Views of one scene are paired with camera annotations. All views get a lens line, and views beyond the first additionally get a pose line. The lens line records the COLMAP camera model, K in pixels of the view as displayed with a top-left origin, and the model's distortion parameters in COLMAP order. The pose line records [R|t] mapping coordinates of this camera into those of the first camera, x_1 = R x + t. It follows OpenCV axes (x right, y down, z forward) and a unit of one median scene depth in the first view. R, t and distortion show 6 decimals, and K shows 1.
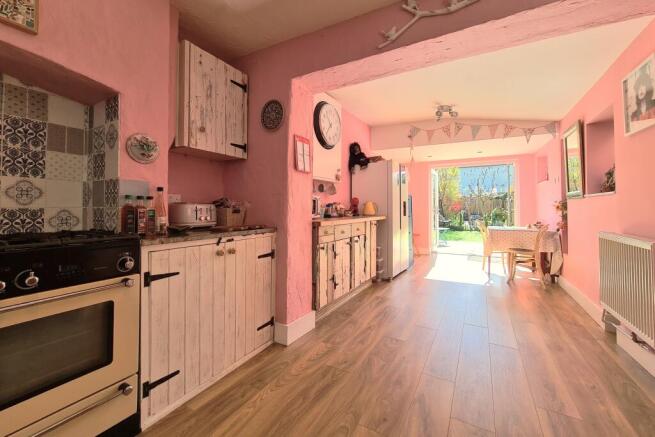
lens RADIAL K [[269.1, 0, 325.7], [0, 269.1, 208.5], [0, 0, 1]] dist [0.000053, 0.000054]
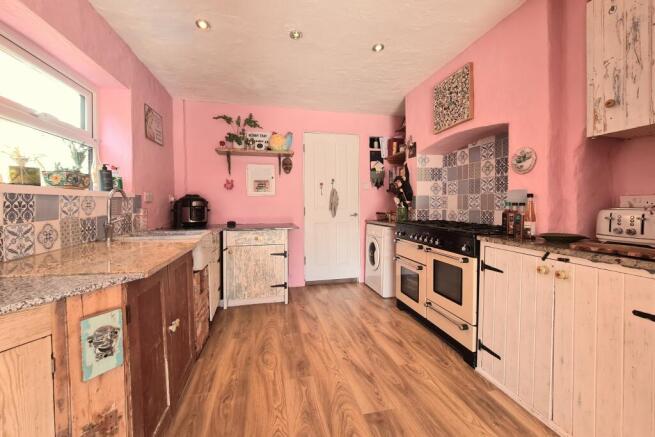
lens RADIAL K [[269.1, 0, 325.7], [0, 269.1, 208.5], [0, 0, 1]] dist [0.000053, 0.000054]
pose [[-0.738542, 0.016653, -0.674002, 0.736120], [0.005008, 0.999803, 0.019215, -0.047685], [0.674189, 0.010815, -0.738480, 1.313680]]
